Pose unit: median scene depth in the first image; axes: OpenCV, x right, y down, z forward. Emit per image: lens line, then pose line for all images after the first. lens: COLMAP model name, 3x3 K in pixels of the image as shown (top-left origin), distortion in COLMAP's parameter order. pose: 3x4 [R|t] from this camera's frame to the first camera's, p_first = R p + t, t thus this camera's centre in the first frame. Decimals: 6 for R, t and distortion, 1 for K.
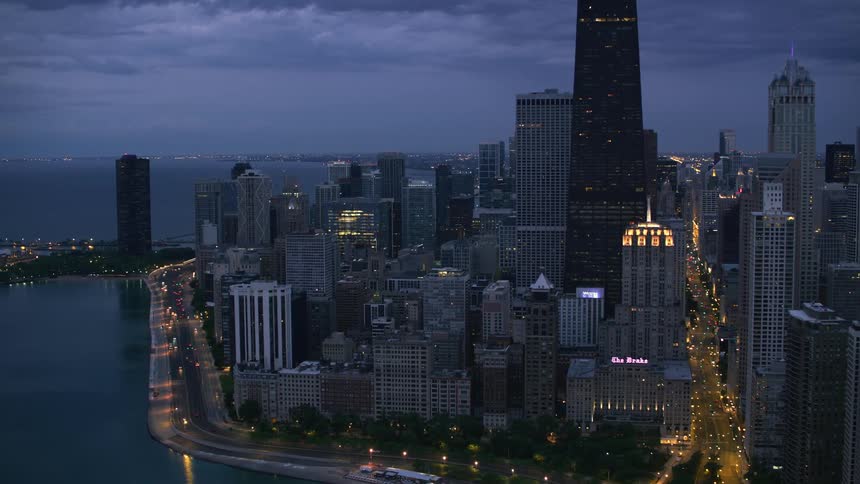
lens RADIAL K [[1099.0, 0, 430.0], [0, 1099.0, 242.0], [0, 0, 1]] dist [-0.266244, 0.413889]
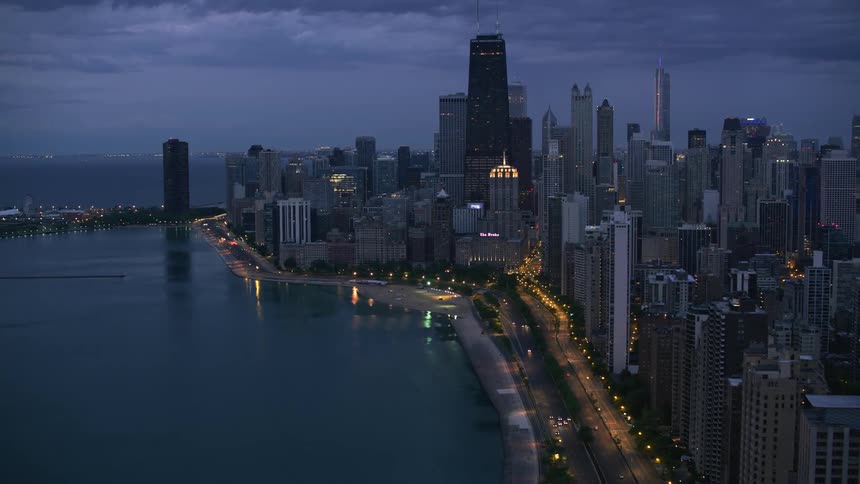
lens RADIAL K [[1099.0, 0, 430.0], [0, 1099.0, 242.0], [0, 0, 1]] dist [-0.266244, 0.413889]
pose [[0.999770, -0.002304, 0.021340, 0.033040], [0.002253, 0.999995, 0.002379, 0.102385], [-0.021346, -0.002330, 0.999769, -0.814854]]
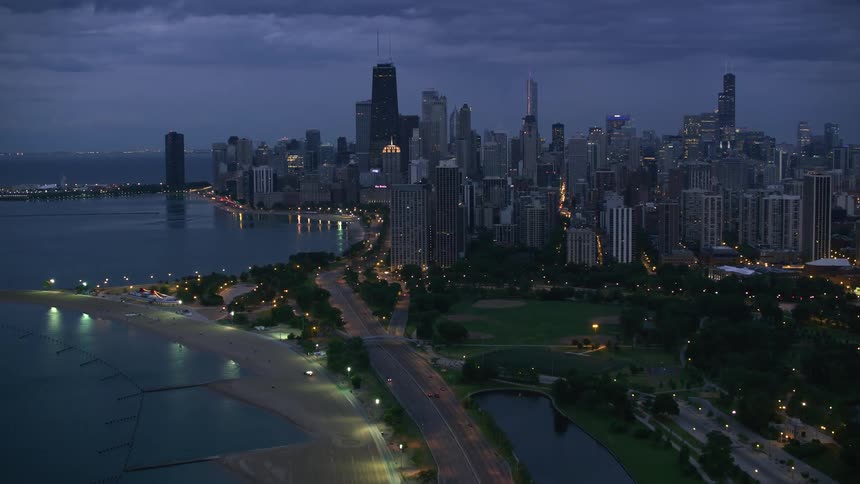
lens RADIAL K [[1099.0, 0, 430.0], [0, 1099.0, 242.0], [0, 0, 1]] dist [-0.266244, 0.413889]
pose [[0.998610, -0.003941, 0.052554, 0.138751], [0.003746, 0.999986, 0.003795, 0.226807], [-0.052568, -0.003593, 0.998611, -1.928267]]
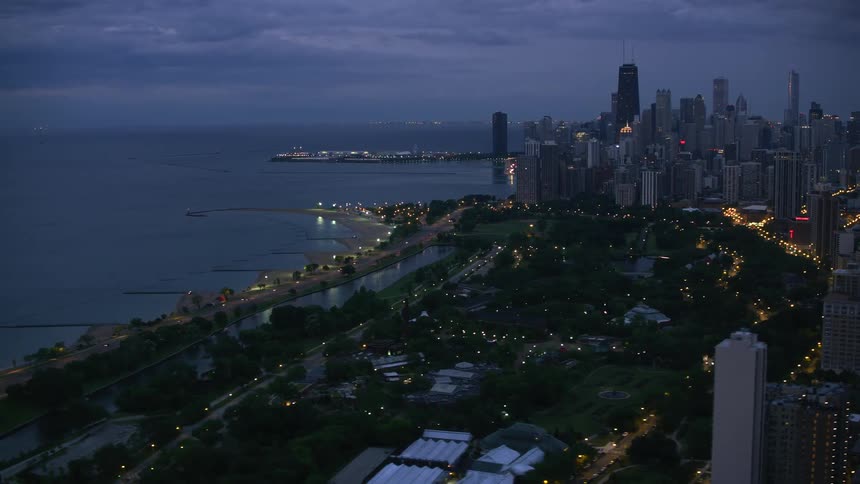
lens RADIAL K [[1099.0, 0, 430.0], [0, 1099.0, 242.0], [0, 0, 1]] dist [-0.266244, 0.413889]
pose [[0.946351, 0.039585, -0.320706, 0.764658], [-0.030047, 0.998948, 0.034638, 0.271048], [0.321740, -0.023144, 0.946545, -2.830315]]
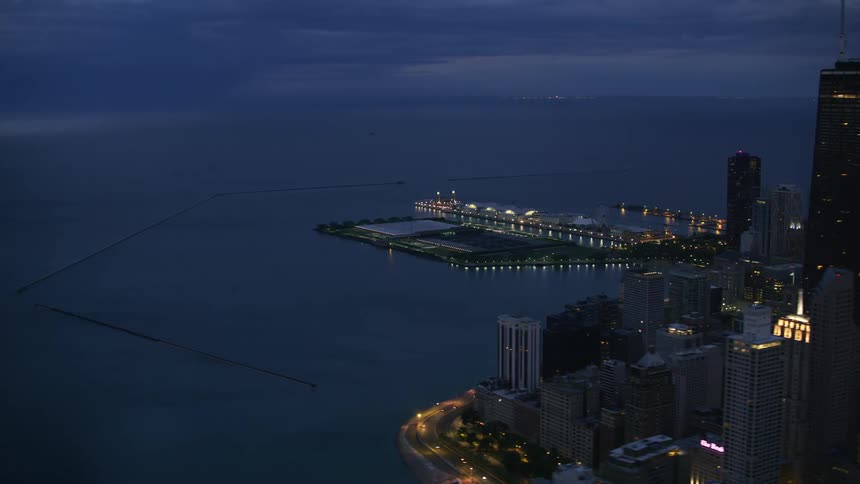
lens RADIAL K [[1099.0, 0, 430.0], [0, 1099.0, 242.0], [0, 0, 1]] dist [-0.266244, 0.413889]
pose [[0.685429, 0.104719, -0.720570, 0.632119], [-0.063117, 0.994424, 0.084479, -0.138347], [0.725398, -0.012424, 0.688217, 0.078869]]
